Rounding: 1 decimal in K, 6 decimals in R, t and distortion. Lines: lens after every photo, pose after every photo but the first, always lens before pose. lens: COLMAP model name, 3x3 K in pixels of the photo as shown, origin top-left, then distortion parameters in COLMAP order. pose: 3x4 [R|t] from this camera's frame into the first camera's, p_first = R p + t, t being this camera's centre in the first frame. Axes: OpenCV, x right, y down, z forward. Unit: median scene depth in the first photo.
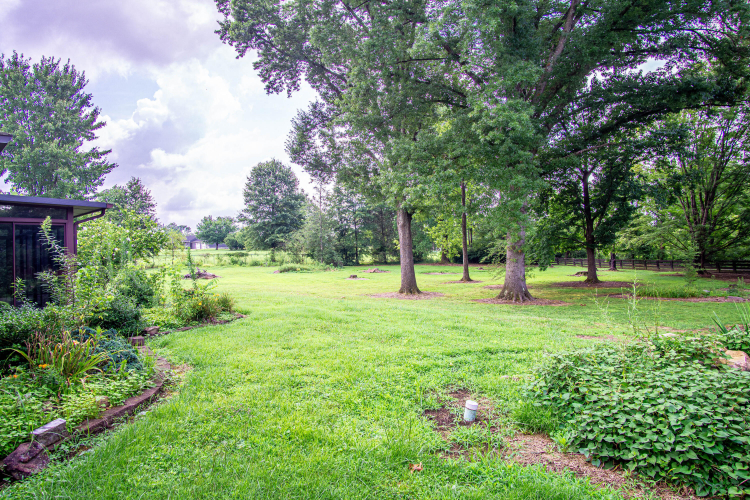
lens RADIAL K [[408.1, 0, 374.0], [0, 408.1, 241.3], [0, 0, 1]] dist [-0.026187, 0.002579]
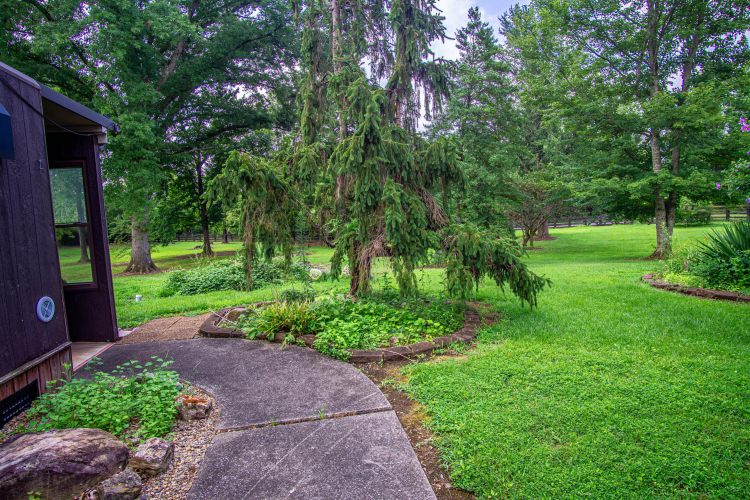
lens RADIAL K [[408.1, 0, 374.0], [0, 408.1, 241.3], [0, 0, 1]] dist [-0.026187, 0.002579]
pose [[0.642506, -0.054766, 0.764321, -0.074866], [0.012156, 0.998046, 0.061294, -0.004616], [-0.766184, -0.030090, 0.641916, -0.174364]]
